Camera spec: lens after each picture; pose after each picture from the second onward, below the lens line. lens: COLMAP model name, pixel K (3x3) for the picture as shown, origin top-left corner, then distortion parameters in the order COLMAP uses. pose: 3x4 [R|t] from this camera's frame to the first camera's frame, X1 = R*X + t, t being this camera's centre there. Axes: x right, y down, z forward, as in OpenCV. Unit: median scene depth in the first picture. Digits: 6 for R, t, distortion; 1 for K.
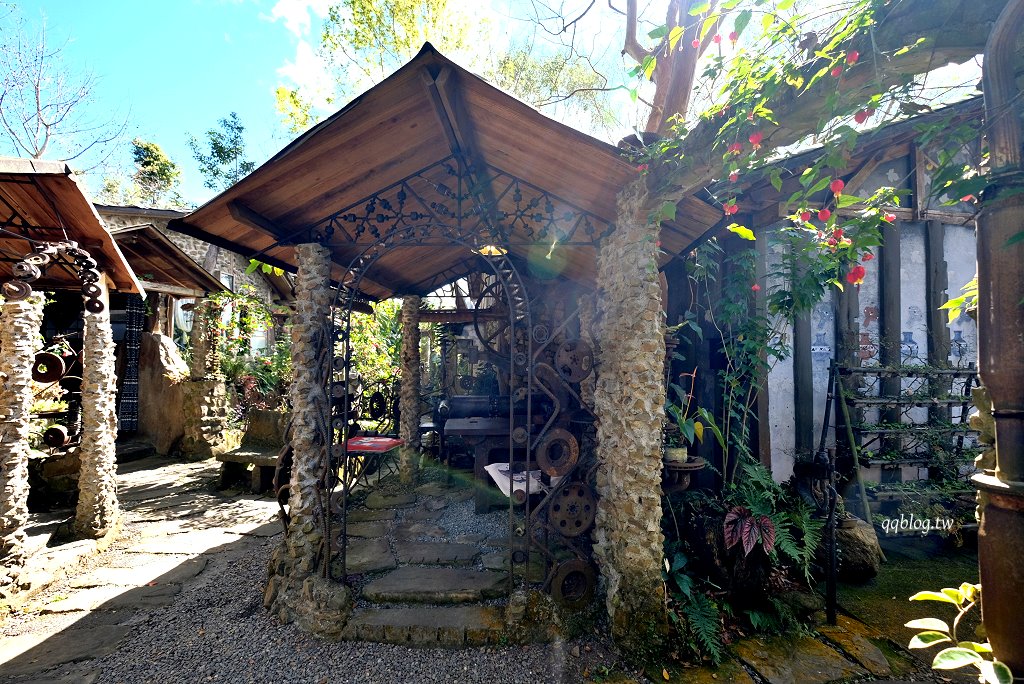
lens RADIAL K [[453.2, 0, 511.9], [0, 453.2, 349.8], [0, 0, 1]] dist [-0.001859, 0.000926]
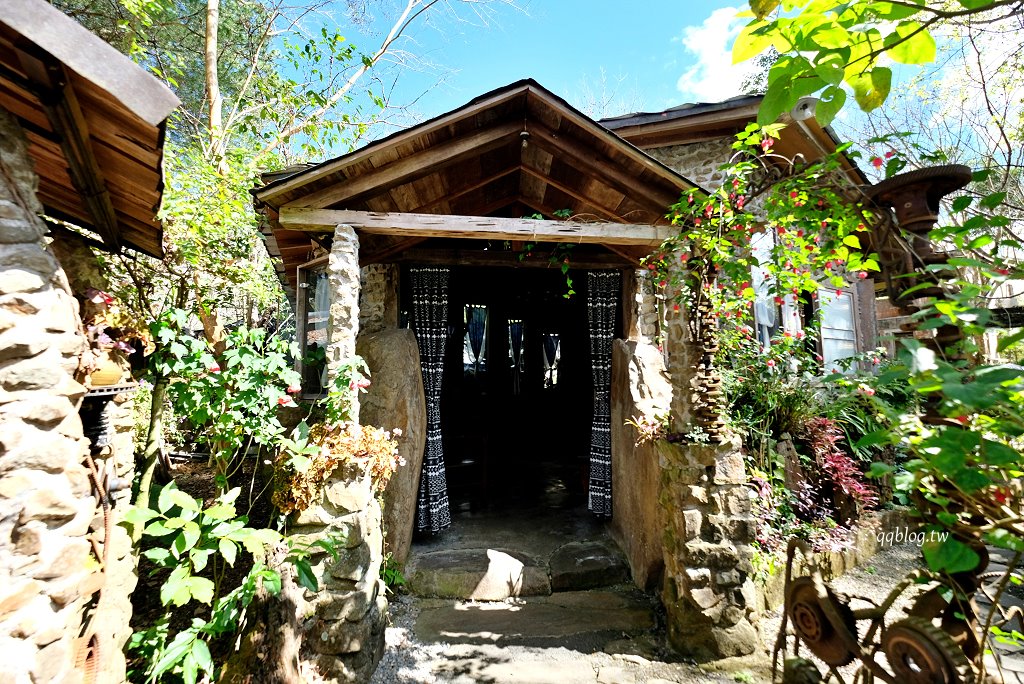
lens RADIAL K [[453.2, 0, 506.7], [0, 453.2, 343.8], [0, 0, 1]] dist [-0.001859, 0.000926]
pose [[0.402427, -0.090482, -0.910969, -0.570884], [0.037721, 0.995897, -0.082254, 0.012843], [0.914675, -0.001261, 0.404189, 1.055777]]
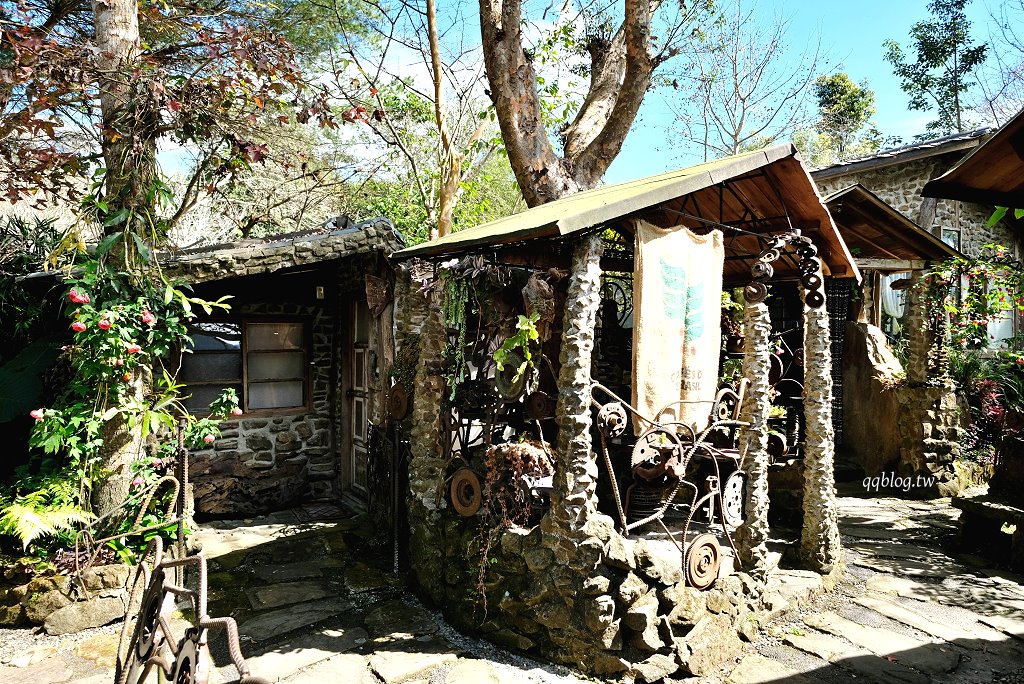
lens RADIAL K [[657.1, 0, 516.5], [0, 657.1, 345.6], [0, 0, 1]] dist [0.011734, 0.000597]
pose [[0.430970, -0.003980, -0.902358, -0.037037], [0.019108, 0.999806, 0.004717, -0.021234], [0.902164, -0.019275, 0.430962, -0.031608]]
